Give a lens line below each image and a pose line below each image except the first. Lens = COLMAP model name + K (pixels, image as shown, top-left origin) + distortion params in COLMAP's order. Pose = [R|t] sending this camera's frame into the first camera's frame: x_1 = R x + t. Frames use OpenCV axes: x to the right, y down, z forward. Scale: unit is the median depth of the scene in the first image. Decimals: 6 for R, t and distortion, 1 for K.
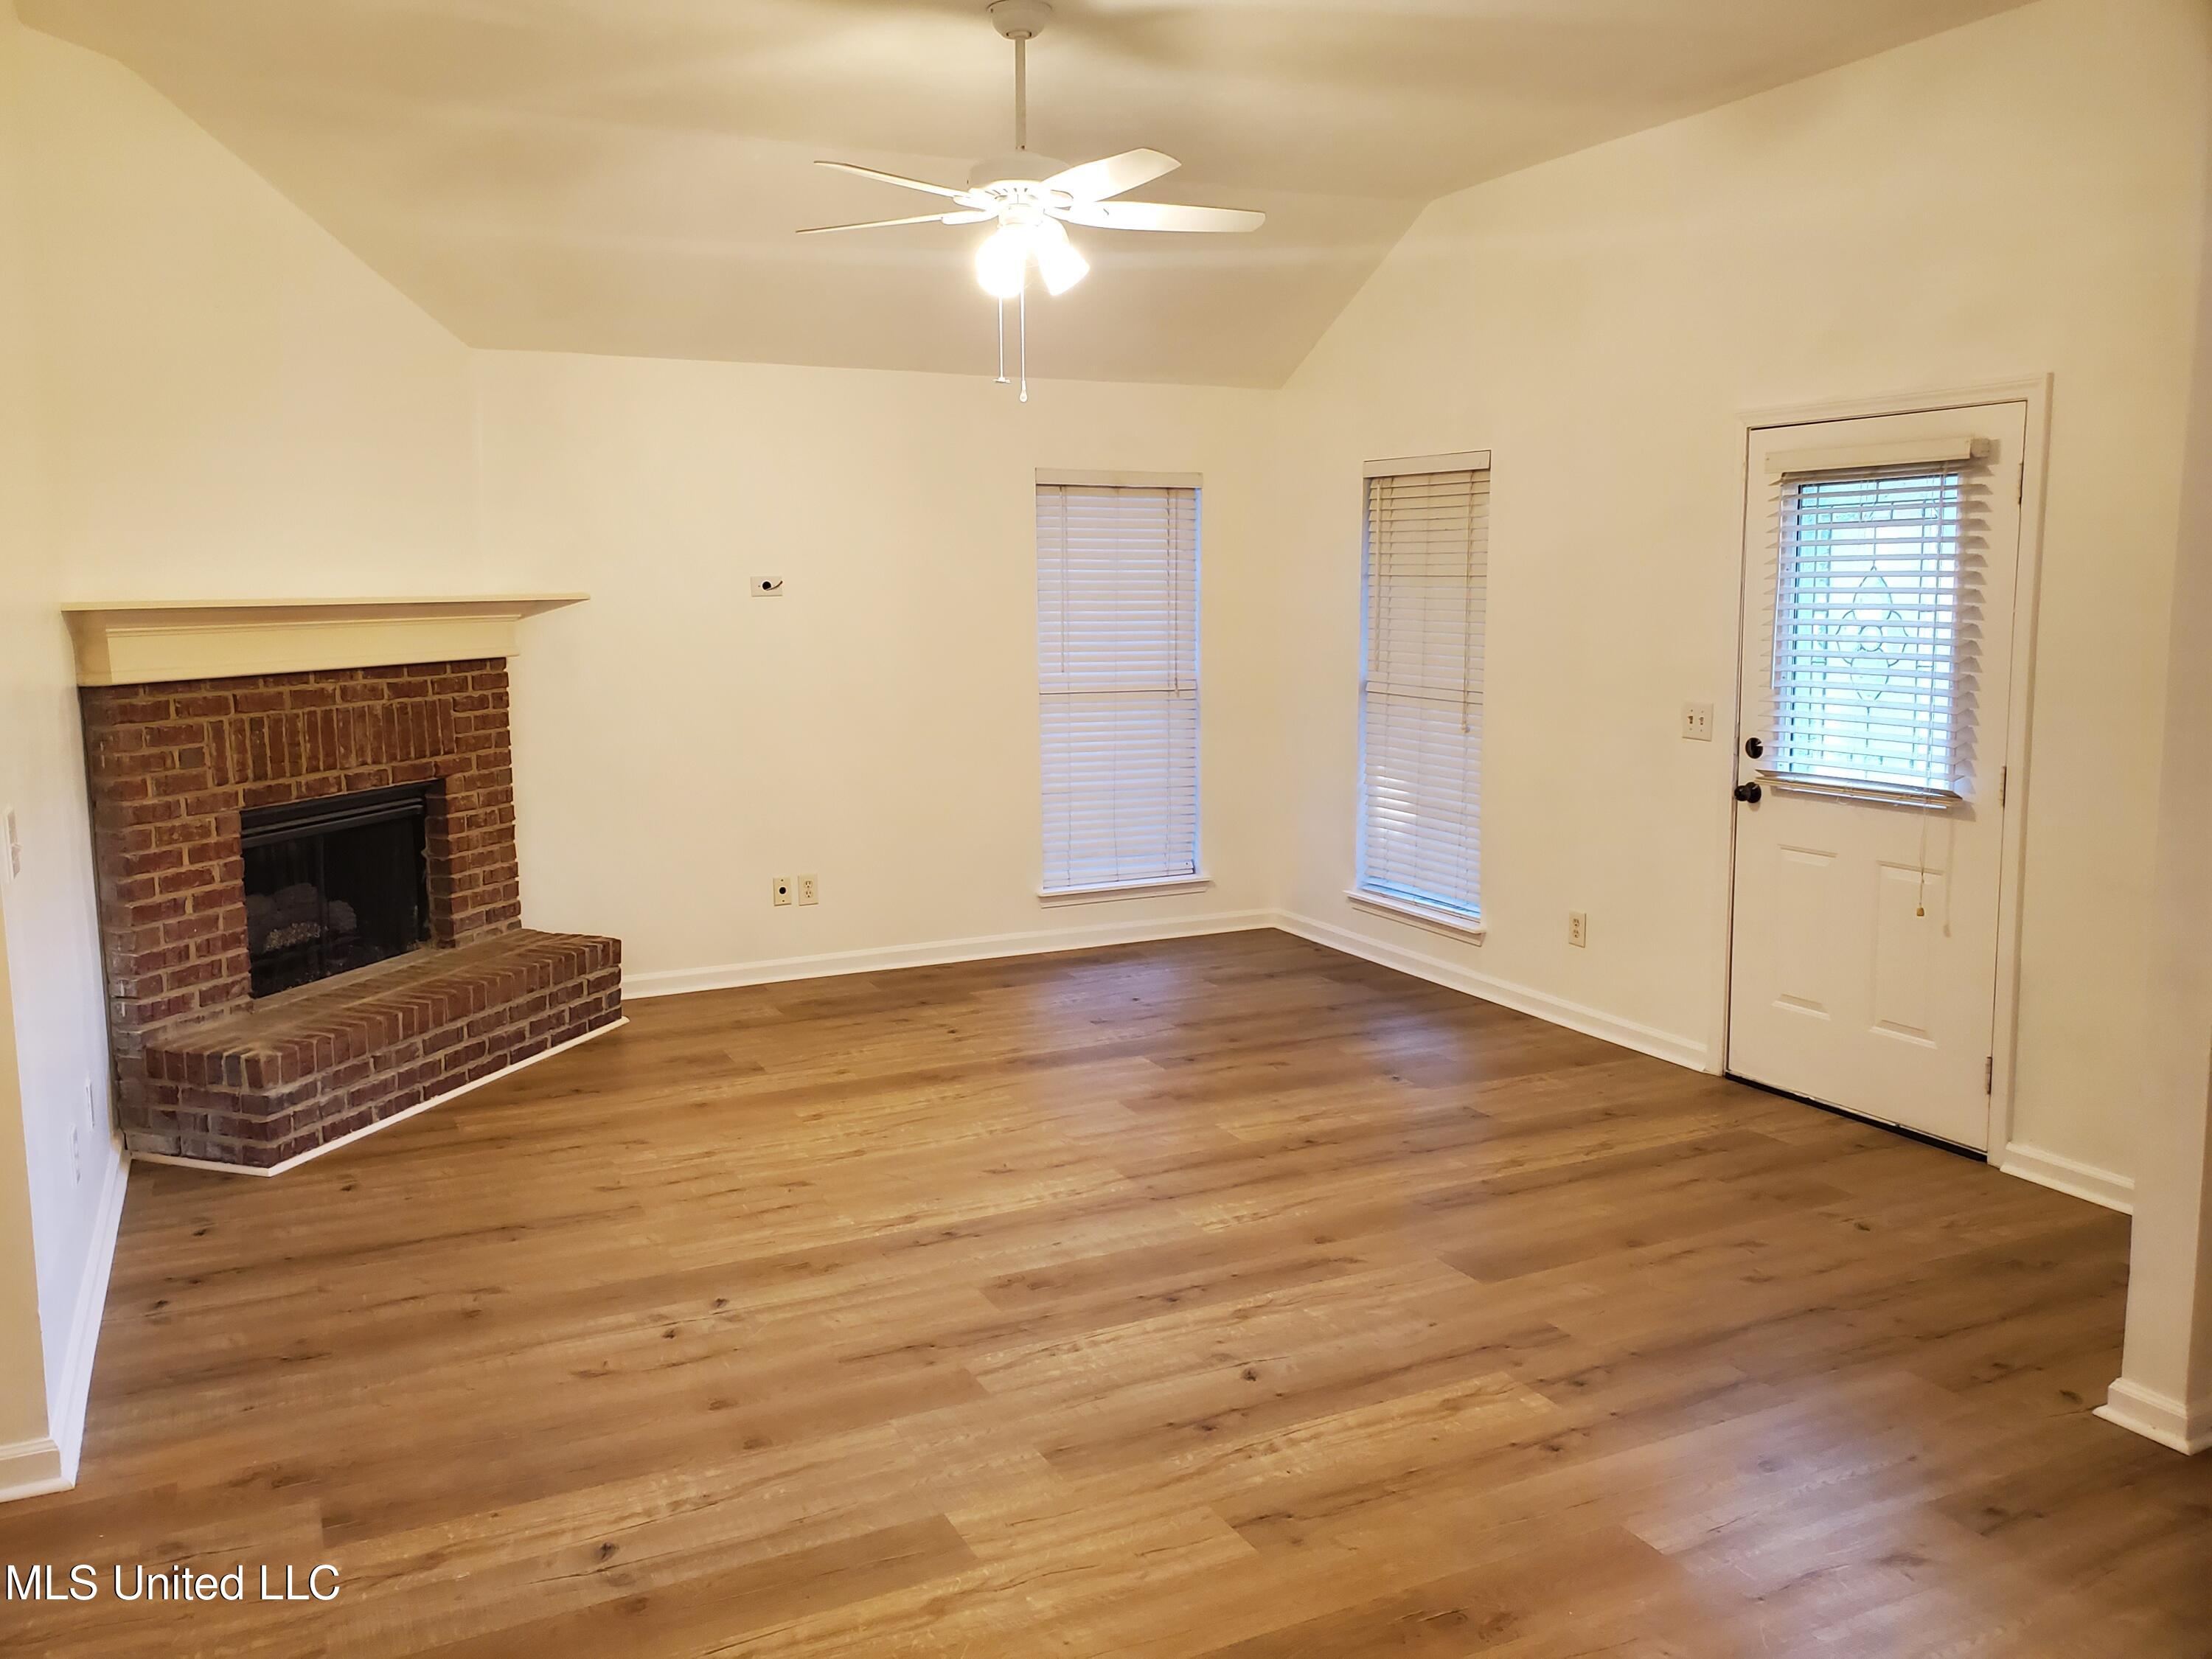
lens RADIAL K [[1740.5, 0, 1105.5], [0, 1740.5, 829.2], [0, 0, 1]] dist [0.023368, -0.001996]
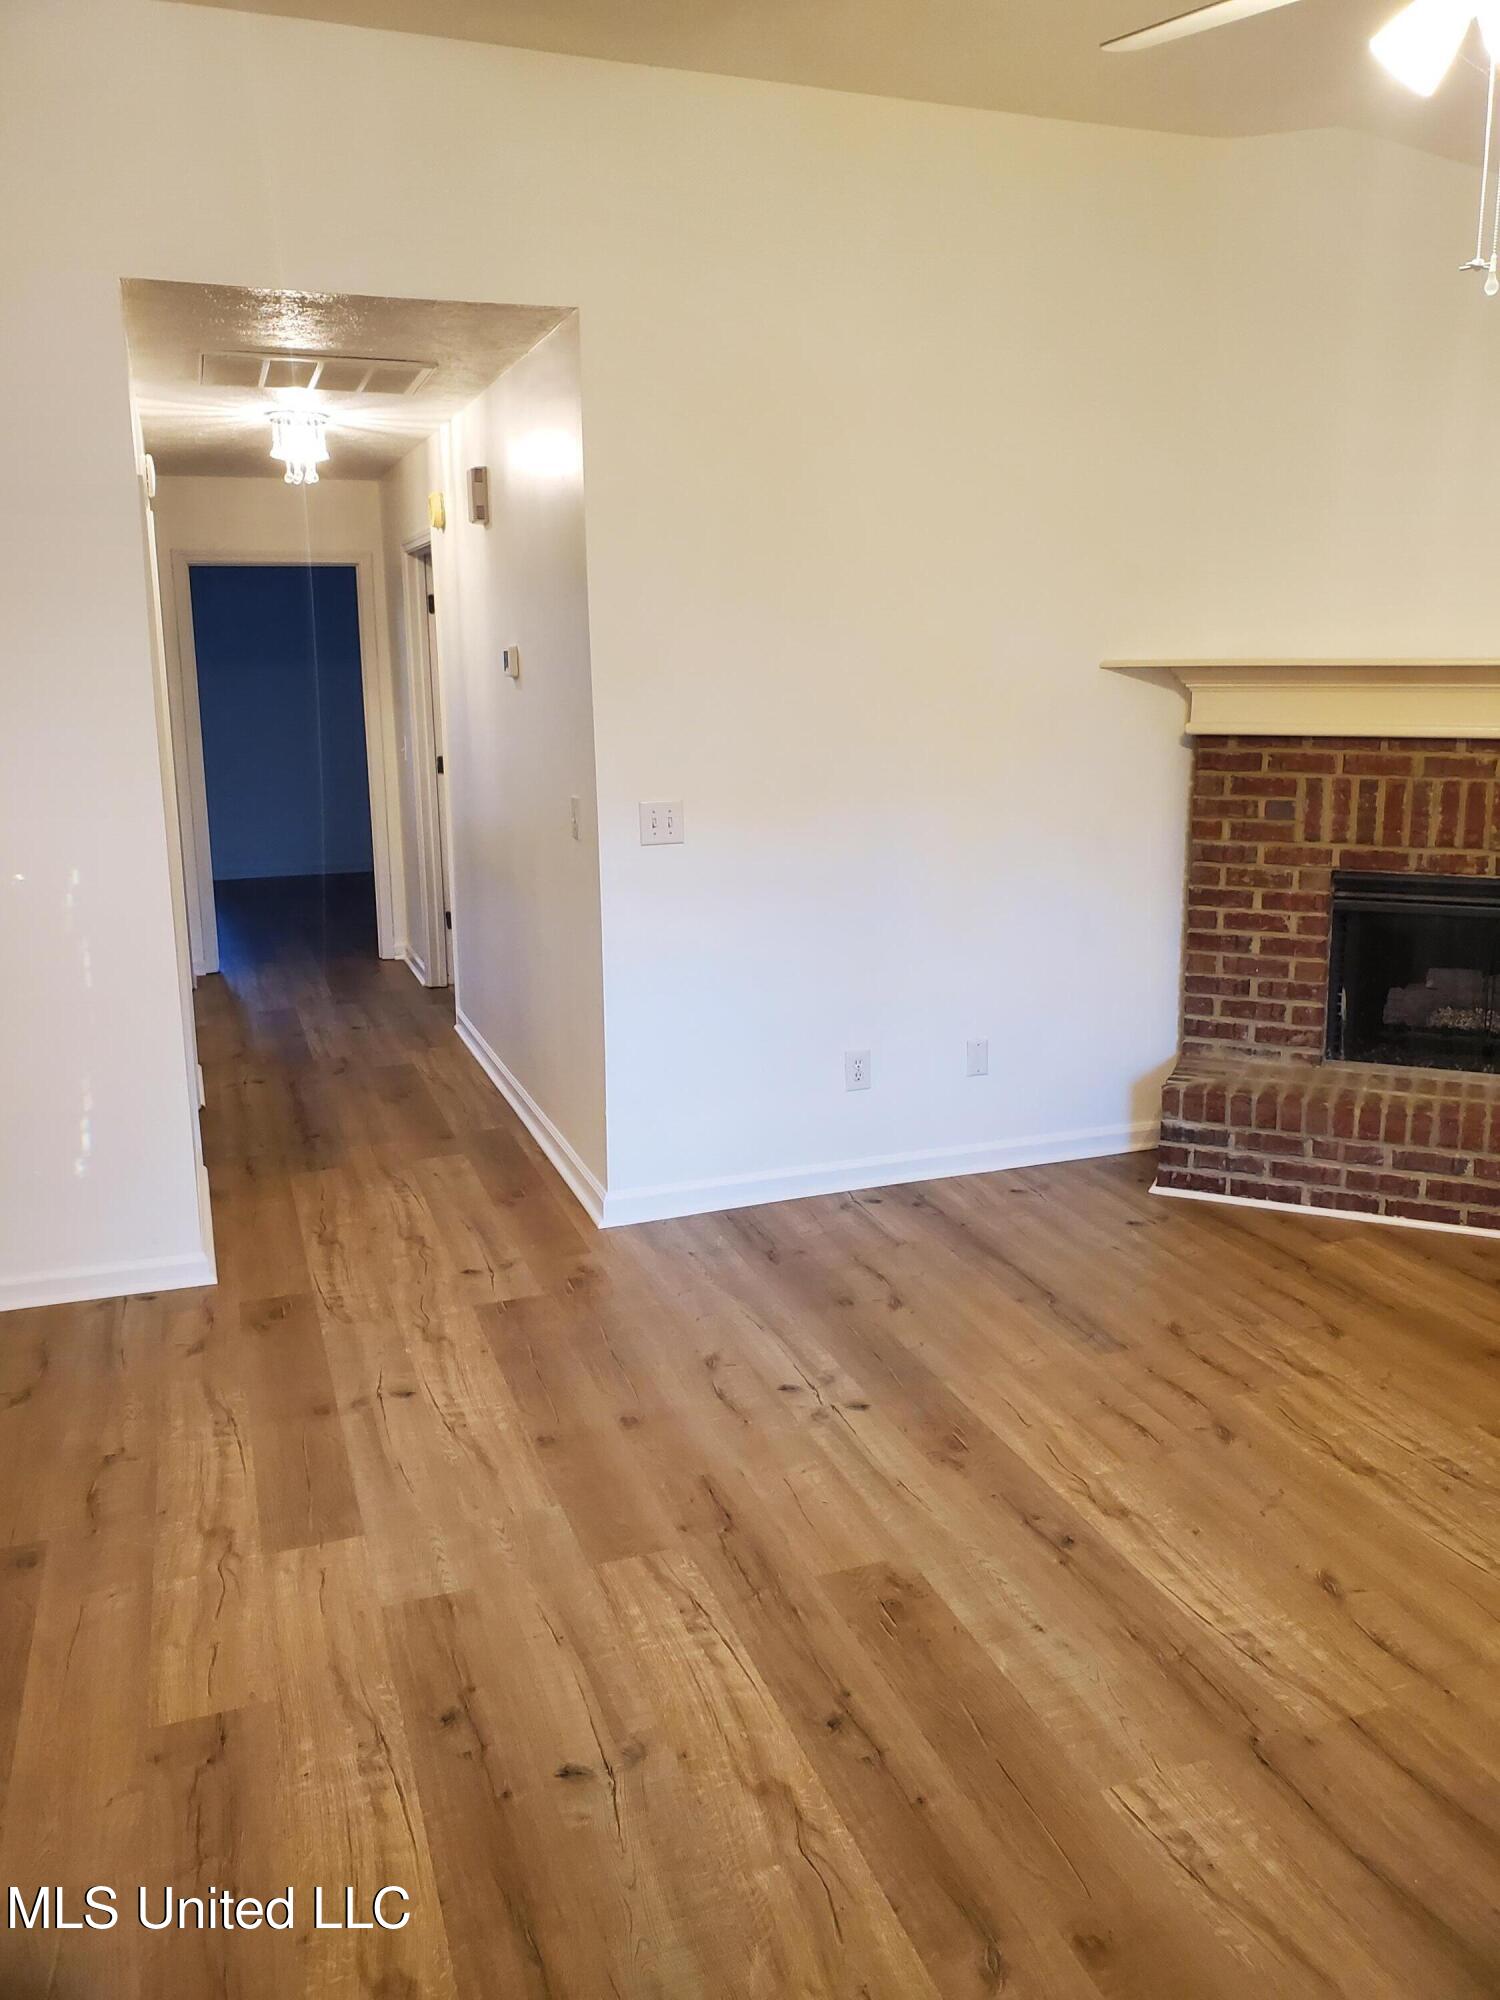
lens RADIAL K [[1573.7, 0, 754.0], [0, 1573.7, 997.4], [0, 0, 1]] dist [0.023368, -0.001996]
pose [[-0.112381, 0.223152, -0.968284, 0.458201], [-0.135092, 0.961978, 0.237378, -0.114731], [0.984439, 0.157484, -0.077962, 0.776815]]
